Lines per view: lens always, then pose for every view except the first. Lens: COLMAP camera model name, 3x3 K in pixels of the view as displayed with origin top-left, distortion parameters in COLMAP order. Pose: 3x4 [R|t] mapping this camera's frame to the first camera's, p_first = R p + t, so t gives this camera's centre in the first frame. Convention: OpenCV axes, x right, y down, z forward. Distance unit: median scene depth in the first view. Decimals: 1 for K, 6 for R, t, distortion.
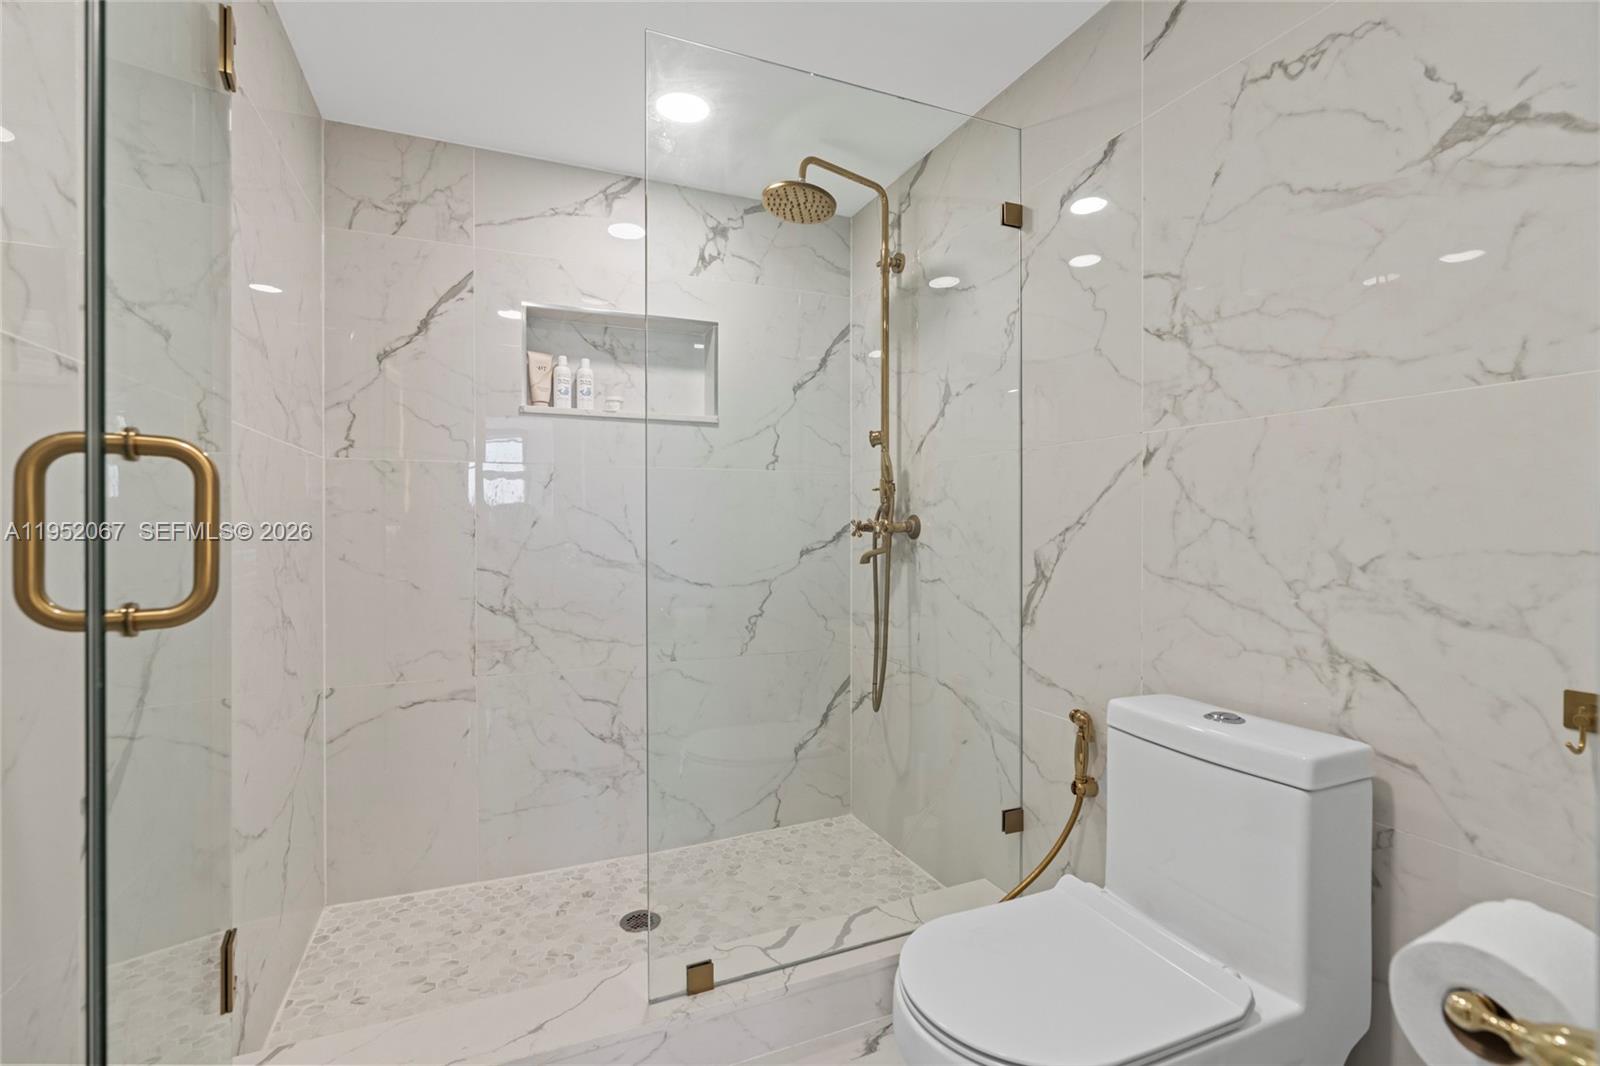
lens RADIAL K [[734.6, 0, 800.0], [0, 734.6, 533.0], [0, 0, 1]] dist [0.002235, 0.000097]
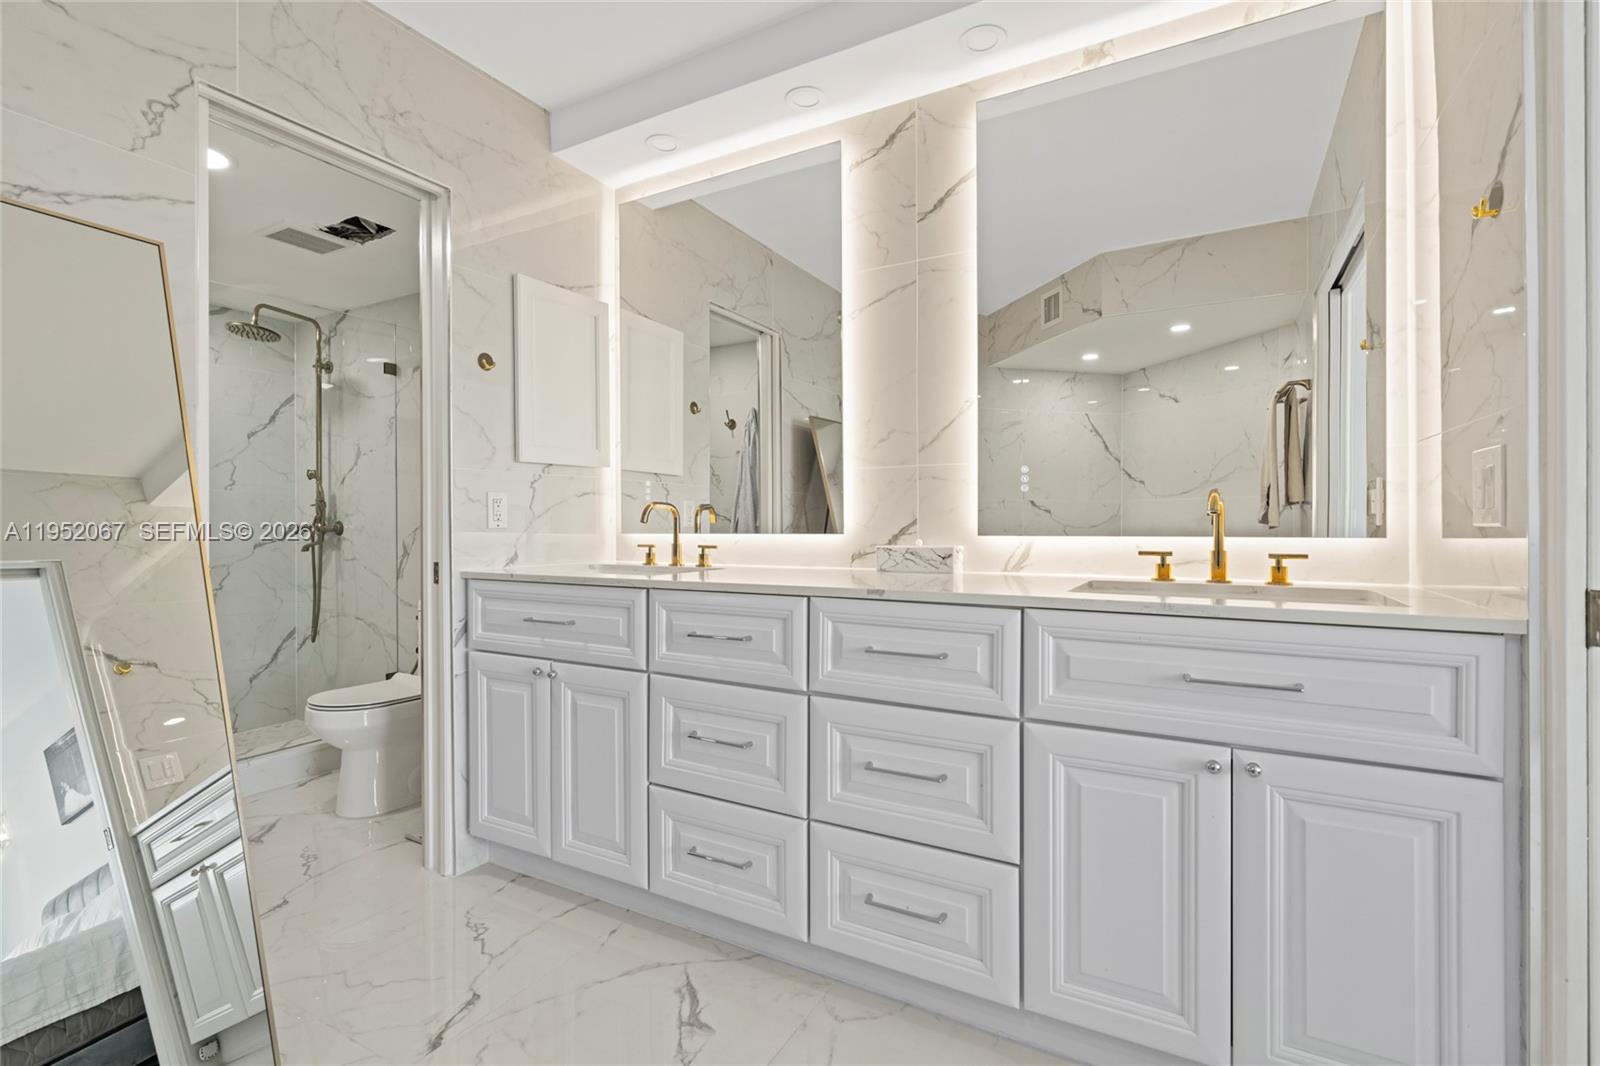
lens RADIAL K [[734.6, 0, 800.0], [0, 734.6, 533.0], [0, 0, 1]] dist [0.002235, 0.000097]
pose [[0.796345, -0.002708, 0.604837, -0.022090], [0.005513, 0.999981, -0.002781, 0.012672], [-0.604817, 0.005549, 0.796345, -0.952902]]
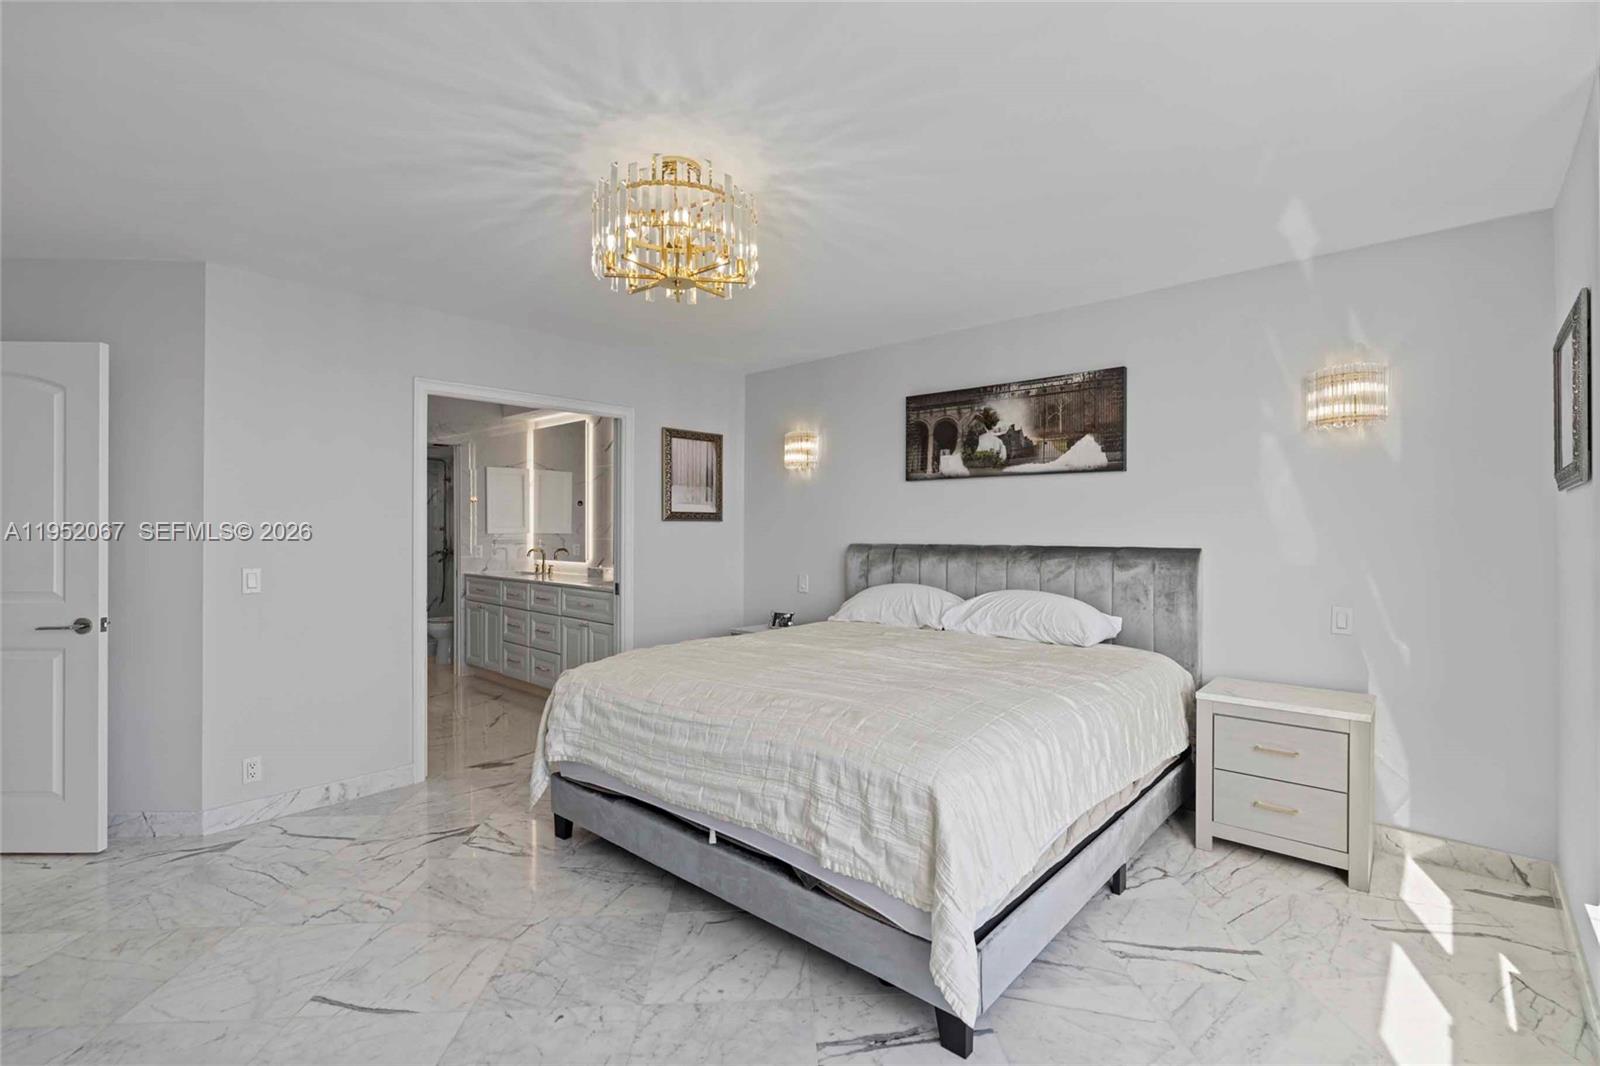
lens RADIAL K [[718.1, 0, 803.6], [0, 718.1, 522.5], [0, 0, 1]] dist [0.000876, 0.000164]
pose [[0.909585, 0.005640, 0.415479, 0.255918], [0.002869, 0.999799, -0.019852, -0.082459], [-0.415508, 0.019249, 0.909386, -3.043149]]
